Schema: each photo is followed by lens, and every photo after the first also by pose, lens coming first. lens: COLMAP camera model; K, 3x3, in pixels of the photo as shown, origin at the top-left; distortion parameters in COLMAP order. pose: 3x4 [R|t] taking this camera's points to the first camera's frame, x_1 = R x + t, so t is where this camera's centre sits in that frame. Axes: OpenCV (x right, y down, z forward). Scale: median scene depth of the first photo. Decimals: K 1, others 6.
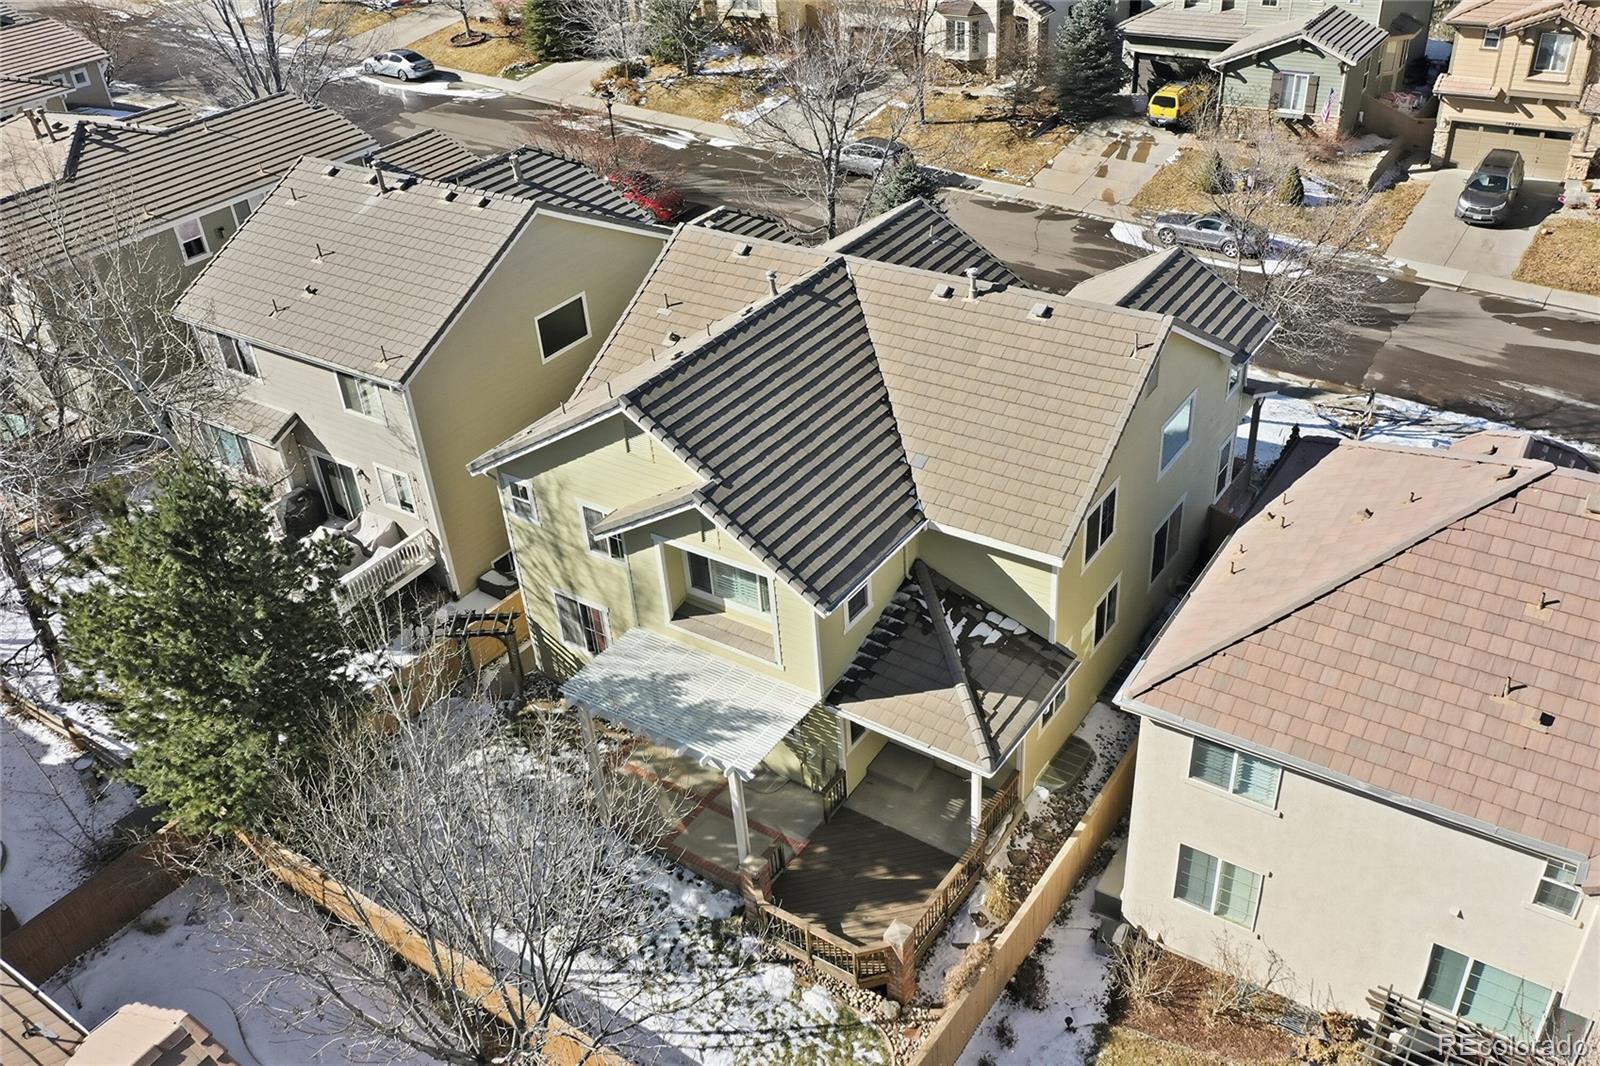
lens RADIAL K [[1272.3, 0, 770.3], [0, 1272.3, 537.3], [0, 0, 1]] dist [-0.012214, 0.008663]
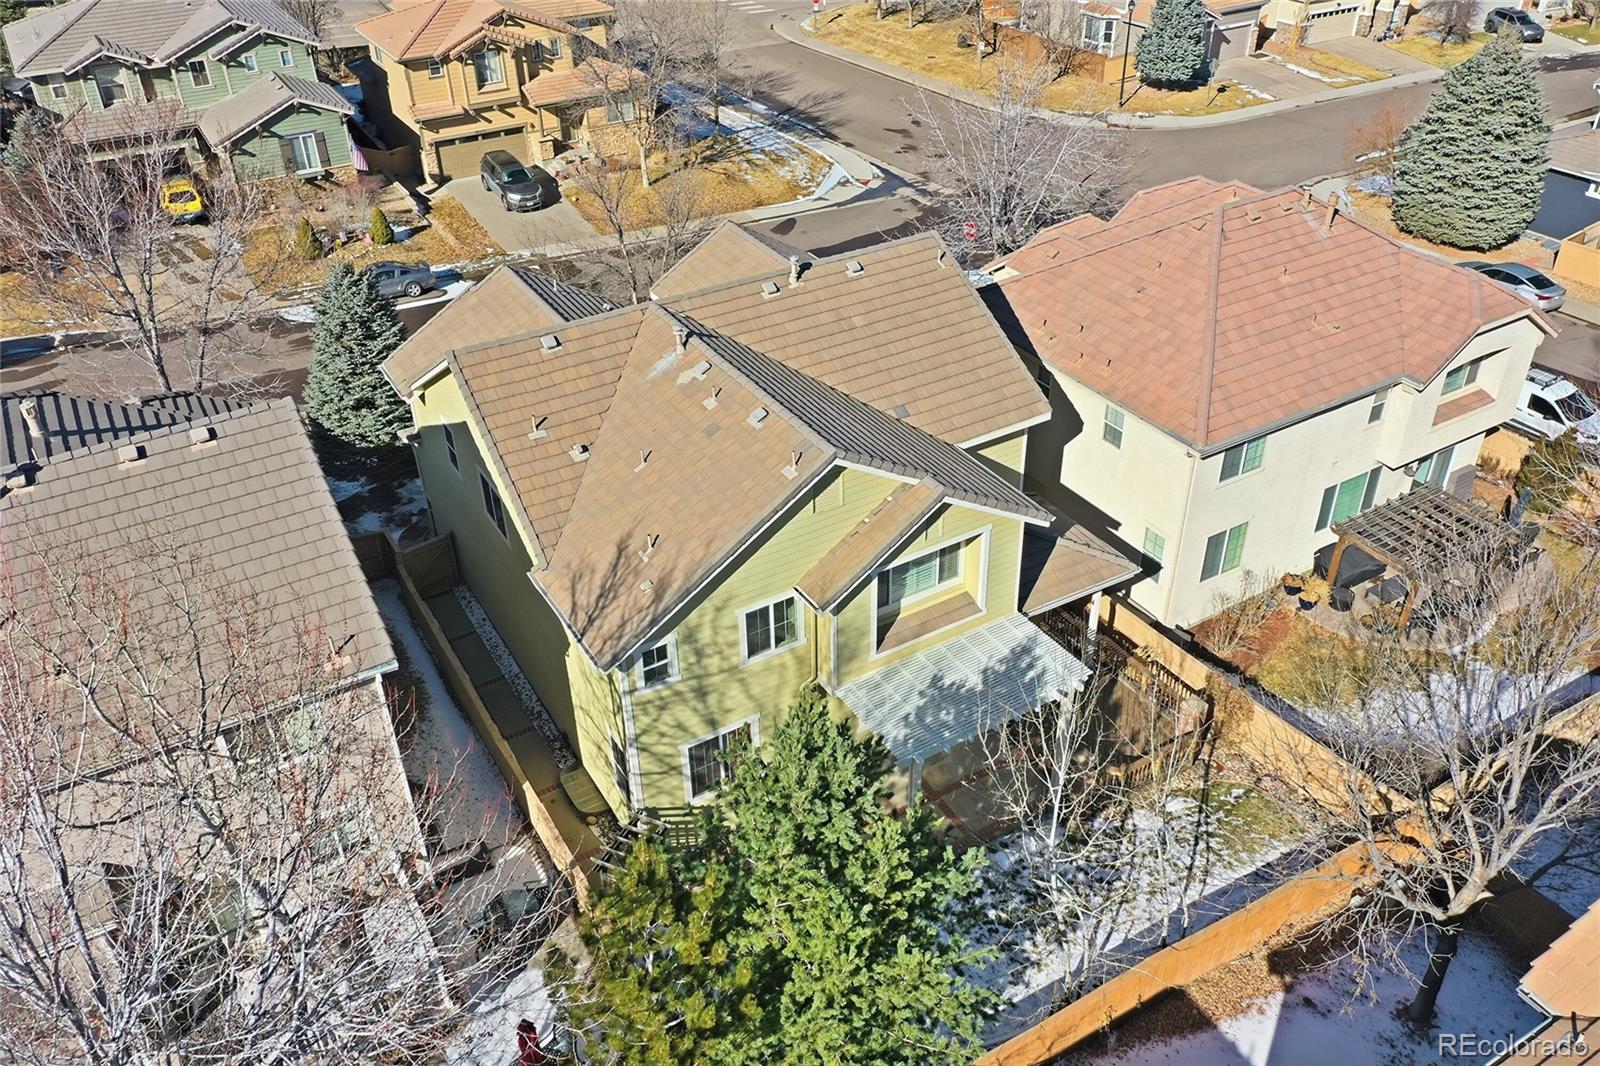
lens RADIAL K [[1272.3, 0, 770.3], [0, 1272.3, 537.3], [0, 0, 1]] dist [-0.012214, 0.008663]
pose [[0.418734, -0.453048, 0.787026, -0.409963], [0.504449, 0.836694, 0.213249, -0.125785], [-0.755111, 0.307720, 0.578892, 0.225731]]
